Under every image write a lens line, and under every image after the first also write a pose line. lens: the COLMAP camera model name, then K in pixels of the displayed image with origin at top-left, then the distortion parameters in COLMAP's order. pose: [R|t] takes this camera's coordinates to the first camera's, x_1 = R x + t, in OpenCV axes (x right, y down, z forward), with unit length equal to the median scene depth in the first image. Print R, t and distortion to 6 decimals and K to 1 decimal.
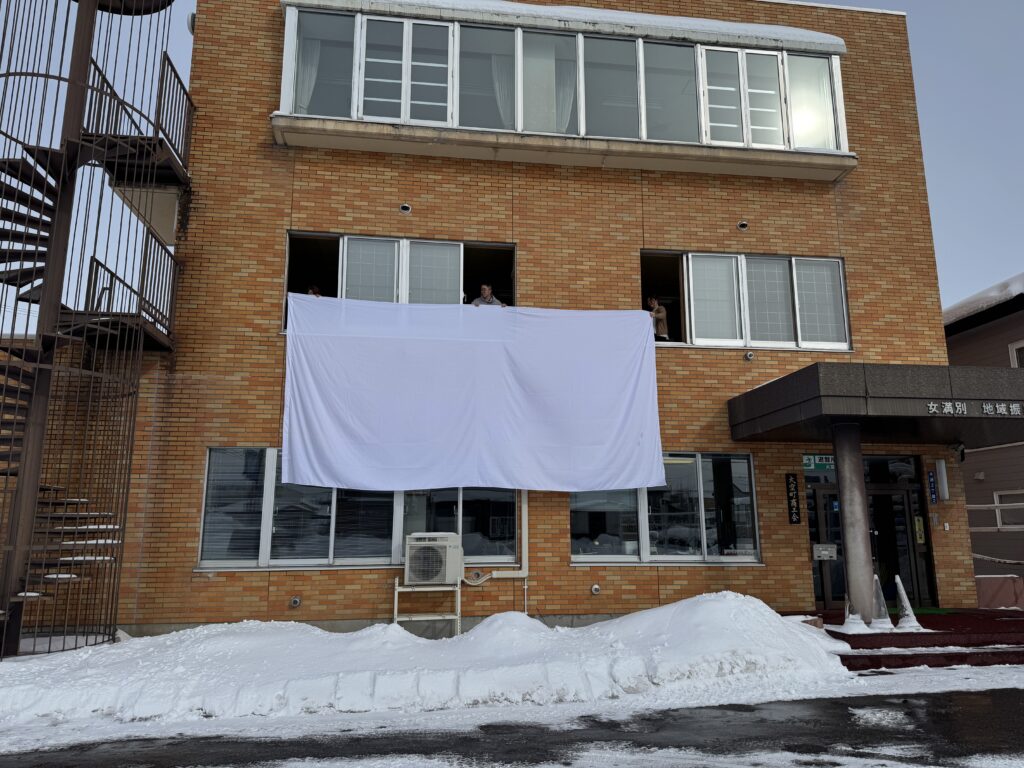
lens RADIAL K [[728.7, 0, 512.0], [0, 728.7, 384.0], [0, 0, 1]] dist [0.133277, -0.217379]
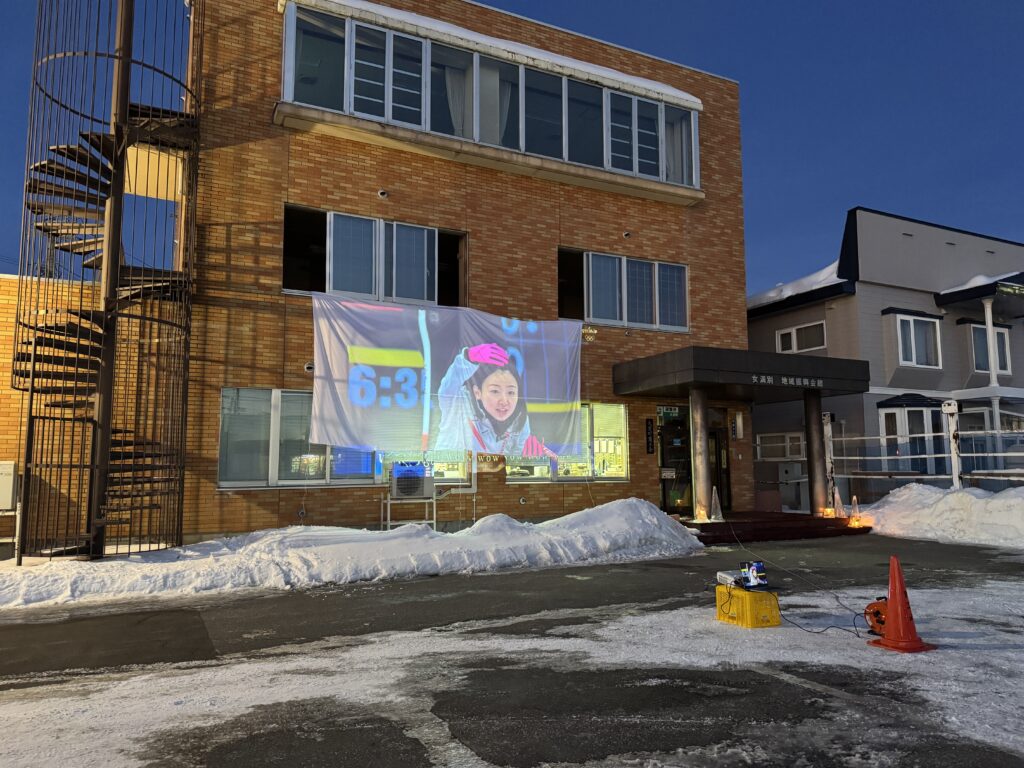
lens RADIAL K [[728.7, 0, 512.0], [0, 728.7, 384.0], [0, 0, 1]] dist [0.133277, -0.217379]
pose [[0.948367, 0.036326, 0.315087, -0.311736], [-0.063676, 0.995000, 0.076941, -0.035559], [-0.310716, -0.093032, 0.945939, -0.231607]]
